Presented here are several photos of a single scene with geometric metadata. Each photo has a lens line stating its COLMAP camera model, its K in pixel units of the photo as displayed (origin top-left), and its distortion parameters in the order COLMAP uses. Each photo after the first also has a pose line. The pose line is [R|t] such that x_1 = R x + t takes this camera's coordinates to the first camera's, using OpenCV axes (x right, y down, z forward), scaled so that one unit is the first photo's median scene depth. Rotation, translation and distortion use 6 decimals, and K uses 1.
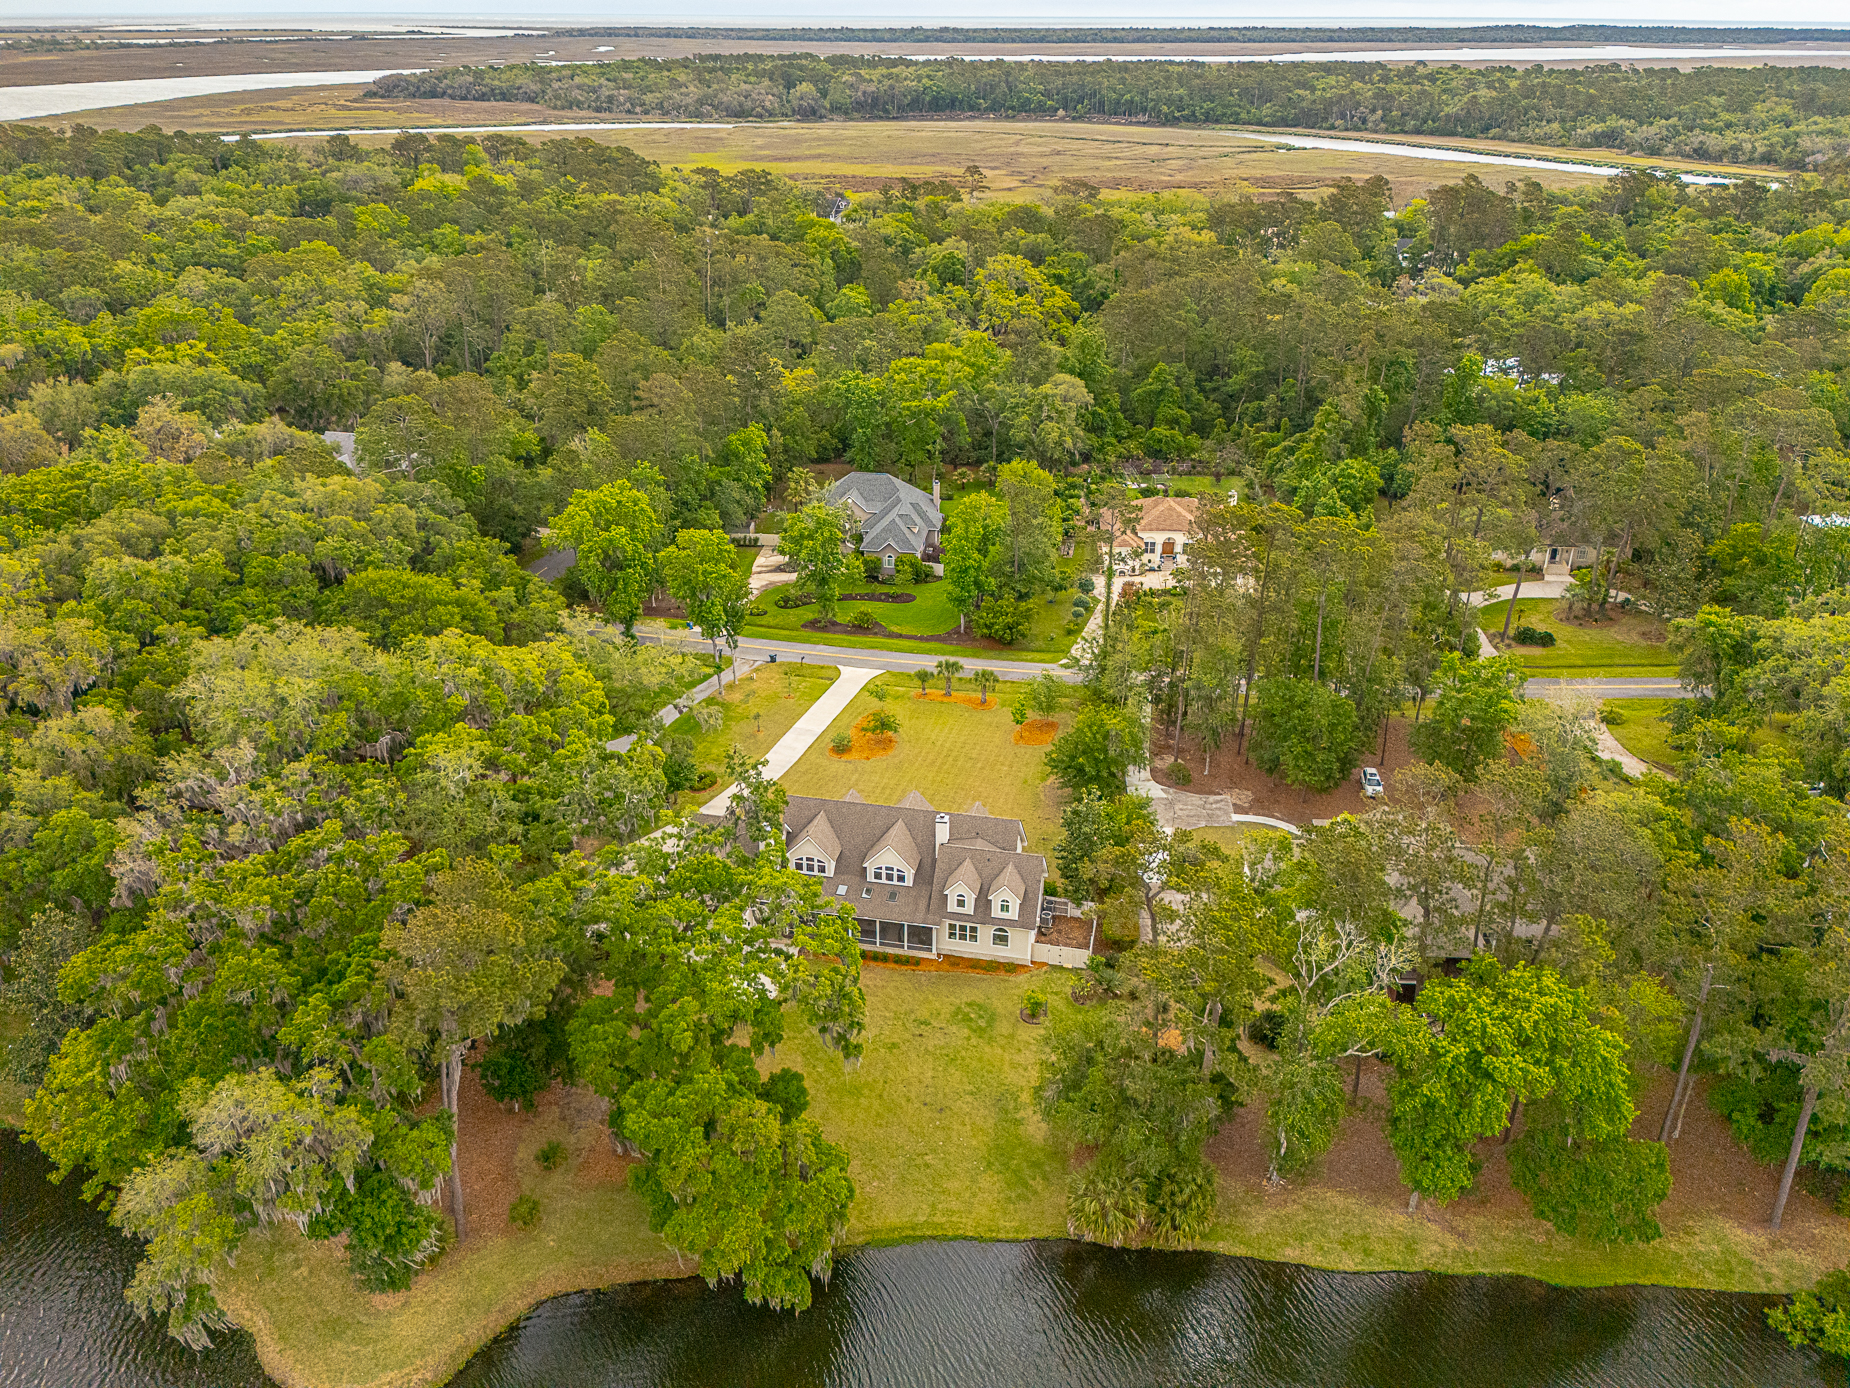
lens RADIAL K [[1439.1, 0, 919.3], [0, 1439.1, 697.0], [0, 0, 1]] dist [0.079307, -0.104935]
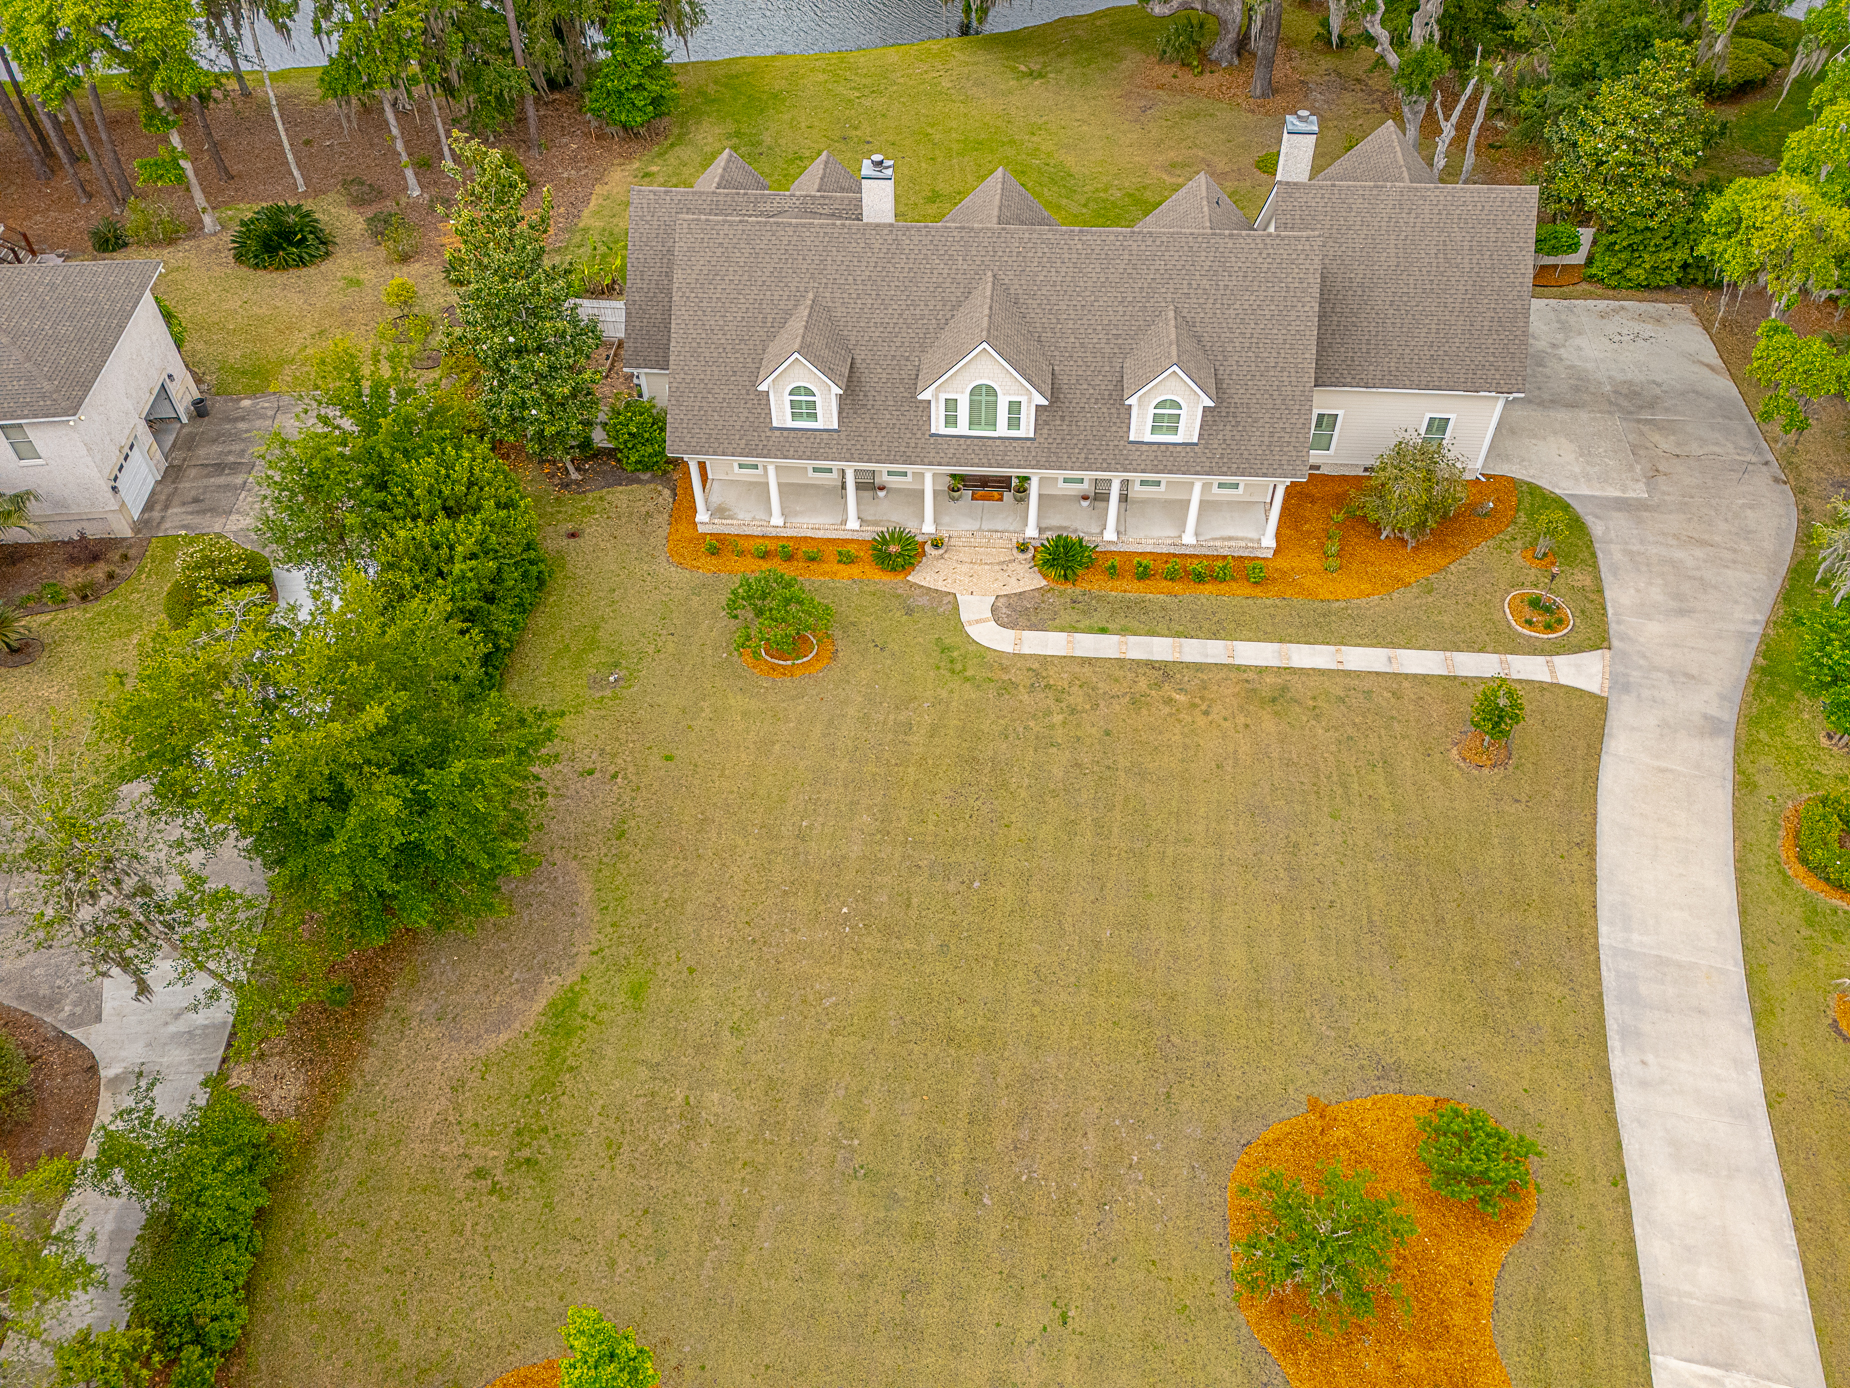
lens RADIAL K [[1389.1, 0, 918.9], [0, 1389.1, 691.9], [0, 0, 1]] dist [0.077442, -0.110476]
pose [[-0.992923, 0.091901, -0.075217, 0.035049], [-0.042848, 0.313471, 0.948630, -0.173692], [0.110758, 0.945140, -0.307315, 0.933012]]
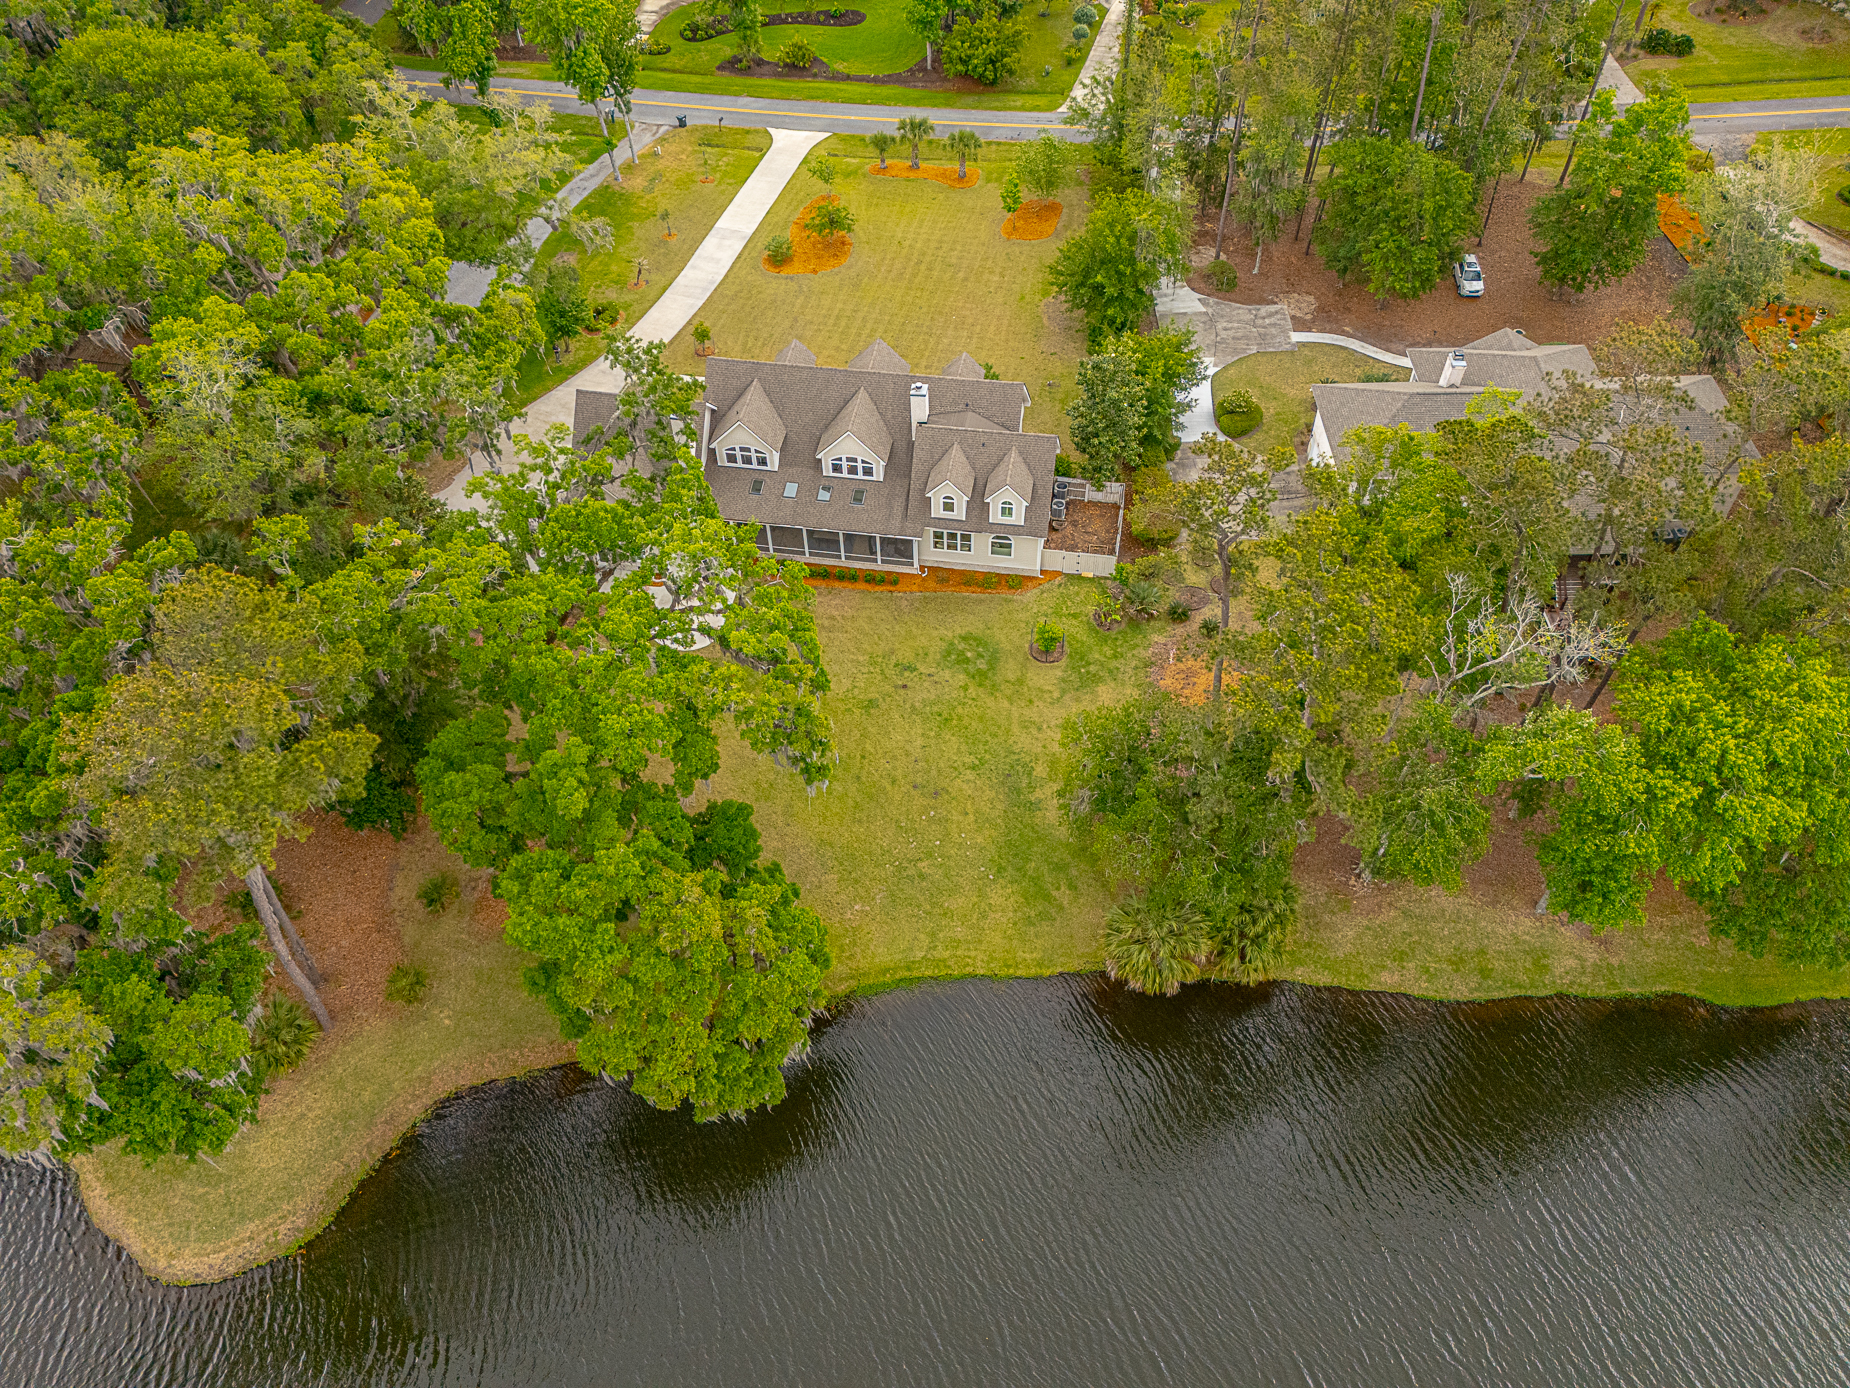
lens RADIAL K [[1389.1, 0, 918.9], [0, 1389.1, 691.9], [0, 0, 1]] dist [0.077442, -0.110476]
pose [[0.998688, -0.050325, 0.009499, 0.001073], [0.042469, 0.917448, 0.395583, -0.041319], [-0.028623, -0.394660, 0.918381, 0.211398]]
